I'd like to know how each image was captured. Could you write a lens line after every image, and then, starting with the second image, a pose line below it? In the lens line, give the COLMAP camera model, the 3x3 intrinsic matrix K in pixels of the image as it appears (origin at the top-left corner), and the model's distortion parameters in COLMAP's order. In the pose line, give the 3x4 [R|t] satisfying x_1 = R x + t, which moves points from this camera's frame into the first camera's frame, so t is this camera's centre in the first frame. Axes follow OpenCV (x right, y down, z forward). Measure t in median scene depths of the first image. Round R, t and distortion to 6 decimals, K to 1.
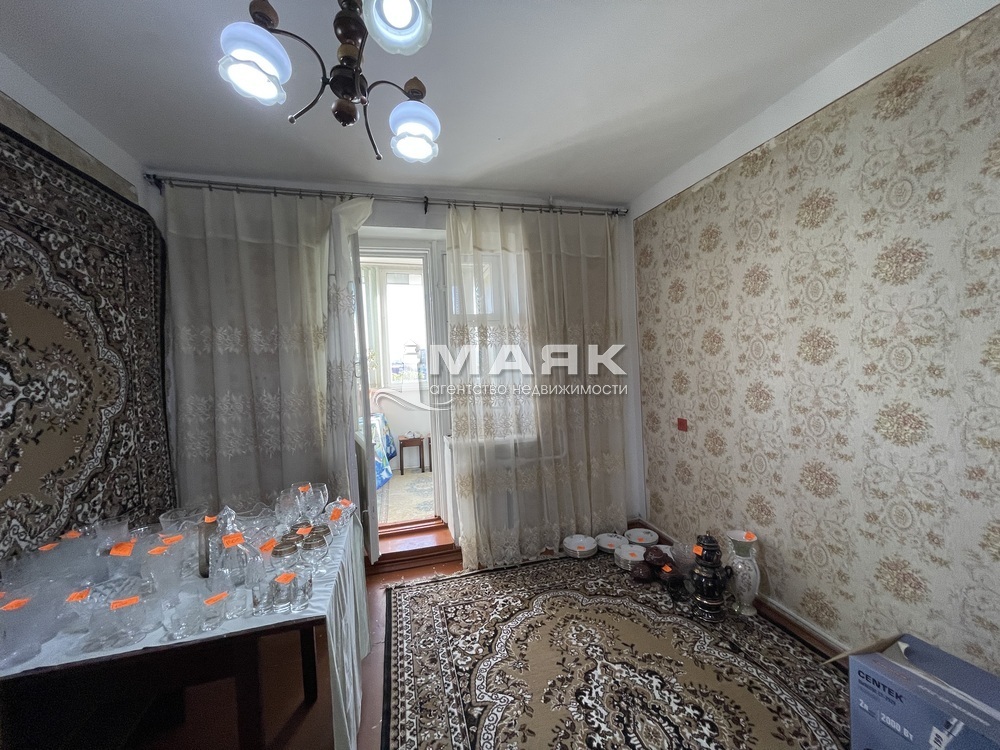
lens RADIAL K [[403.4, 0, 504.0], [0, 403.4, 372.1], [0, 0, 1]] dist [-0.002248, 0.000635]
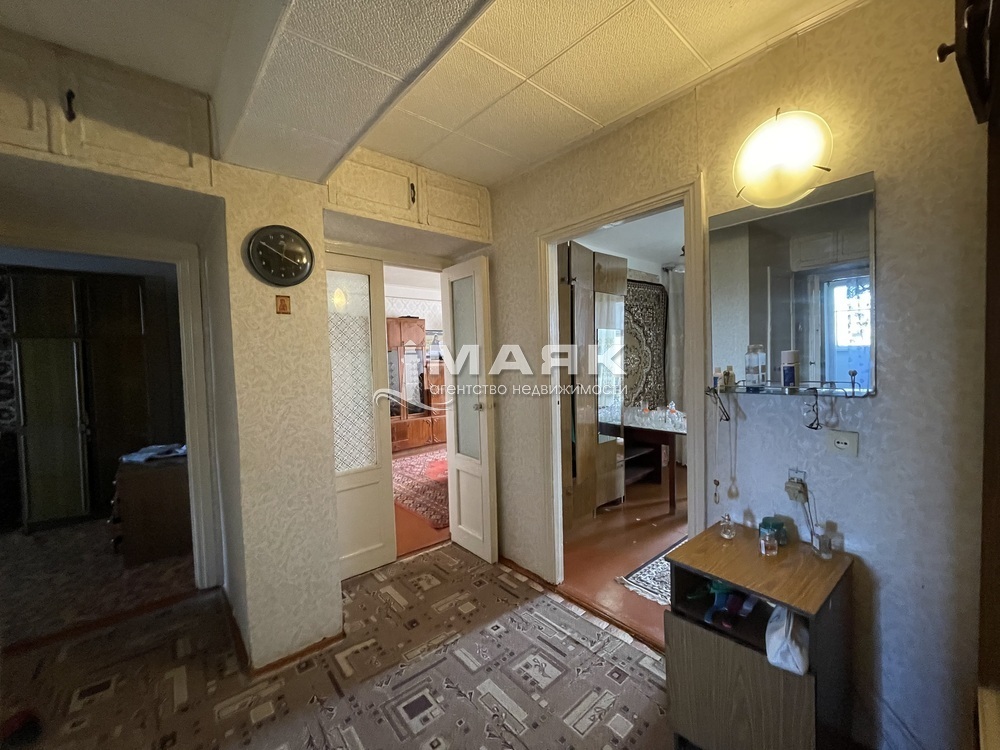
lens RADIAL K [[403.4, 0, 507.1], [0, 403.4, 375.4], [0, 0, 1]] dist [-0.002248, 0.000635]
pose [[0.444023, 0.073510, -0.892995, 0.904696], [-0.017682, 0.997154, 0.073292, -0.043209], [0.895841, -0.016754, 0.444059, -0.912897]]
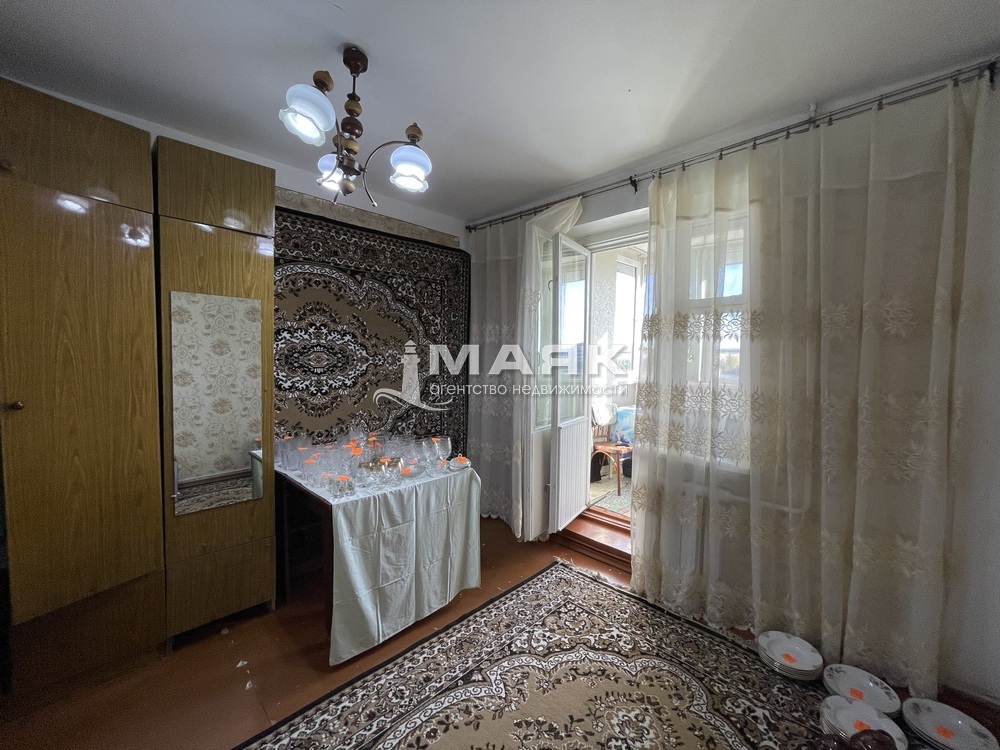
lens RADIAL K [[403.4, 0, 508.0], [0, 403.4, 372.8], [0, 0, 1]] dist [-0.002248, 0.000635]
pose [[0.504250, 0.084709, -0.859393, 0.664780], [-0.056406, 0.996283, 0.065106, -0.042310], [0.861714, 0.015646, 0.507153, 0.400200]]
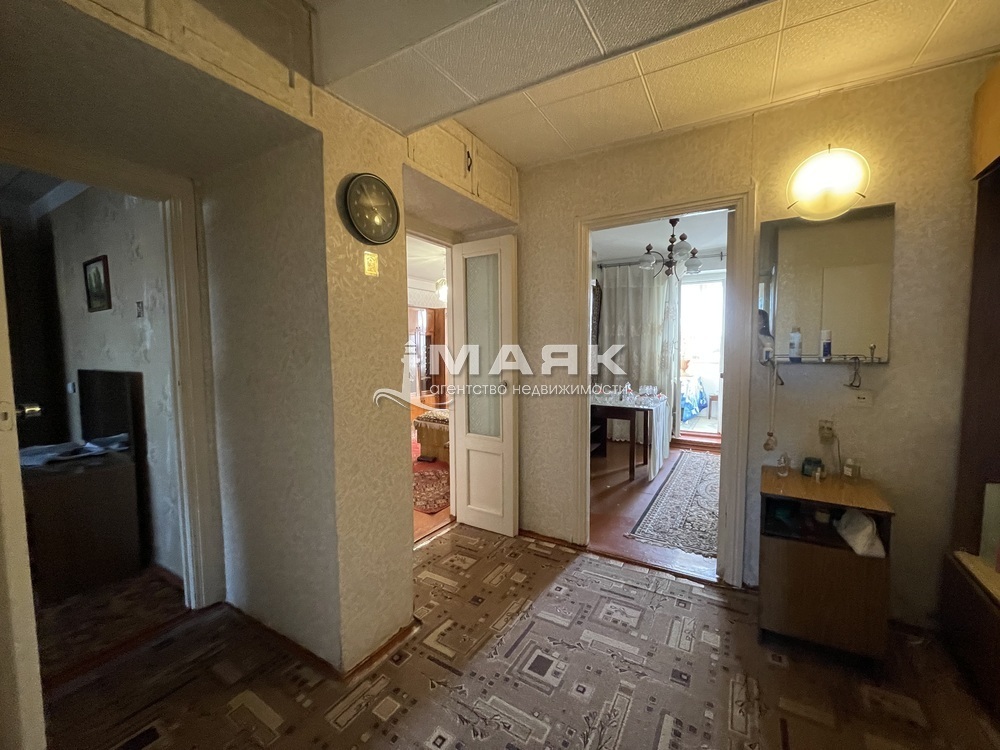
lens RADIAL K [[403.4, 0, 509.3], [0, 403.4, 375.6], [0, 0, 1]] dist [-0.002248, 0.000635]
pose [[0.701103, 0.091325, -0.707188, 0.646176], [-0.044777, 0.995446, 0.084158, 0.015003], [0.711653, -0.027338, 0.701999, -1.338223]]
